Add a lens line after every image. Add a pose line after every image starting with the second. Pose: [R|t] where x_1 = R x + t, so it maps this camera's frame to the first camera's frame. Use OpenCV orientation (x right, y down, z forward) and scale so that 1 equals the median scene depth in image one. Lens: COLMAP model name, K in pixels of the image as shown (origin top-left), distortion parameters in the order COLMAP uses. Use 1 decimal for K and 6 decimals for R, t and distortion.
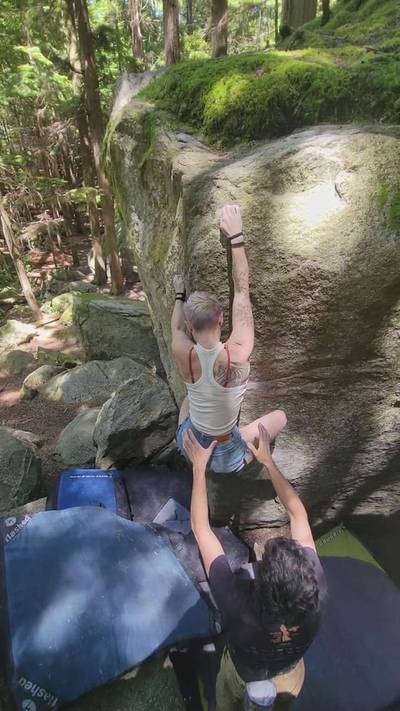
lens RADIAL K [[337.9, 0, 200.0], [0, 337.9, 355.5], [0, 0, 1]] dist [0.001941, 0.000265]
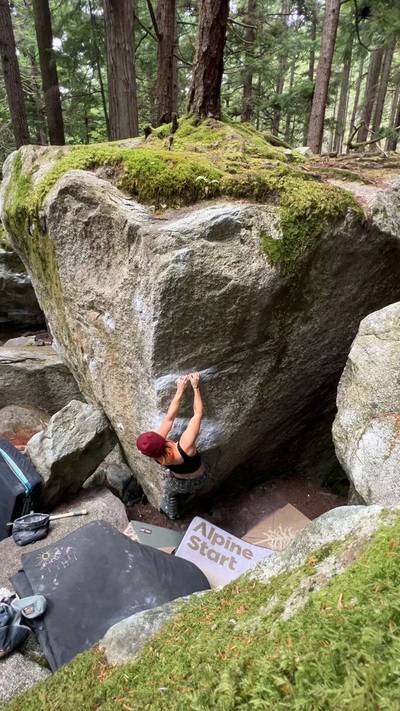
lens RADIAL K [[323.7, 0, 199.7], [0, 323.7, 357.4], [0, 0, 1]] dist [0.001144, 0.000541]
pose [[0.895138, -0.146276, 0.421108, -0.423328], [0.189868, 0.979769, -0.063264, 0.119553], [-0.403334, 0.136585, 0.904802, -0.234349]]
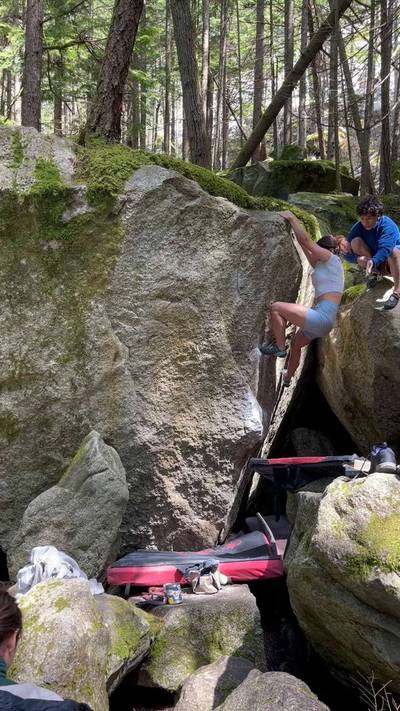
lens RADIAL K [[599.2, 0, 198.0], [0, 599.2, 360.2], [0, 0, 1]] dist [0.125776, -0.166880]
pose [[0.298442, -0.017045, 0.954276, -2.825875], [0.436779, 0.891438, -0.120676, 0.359823], [-0.848620, 0.452823, 0.273487, 0.612075]]
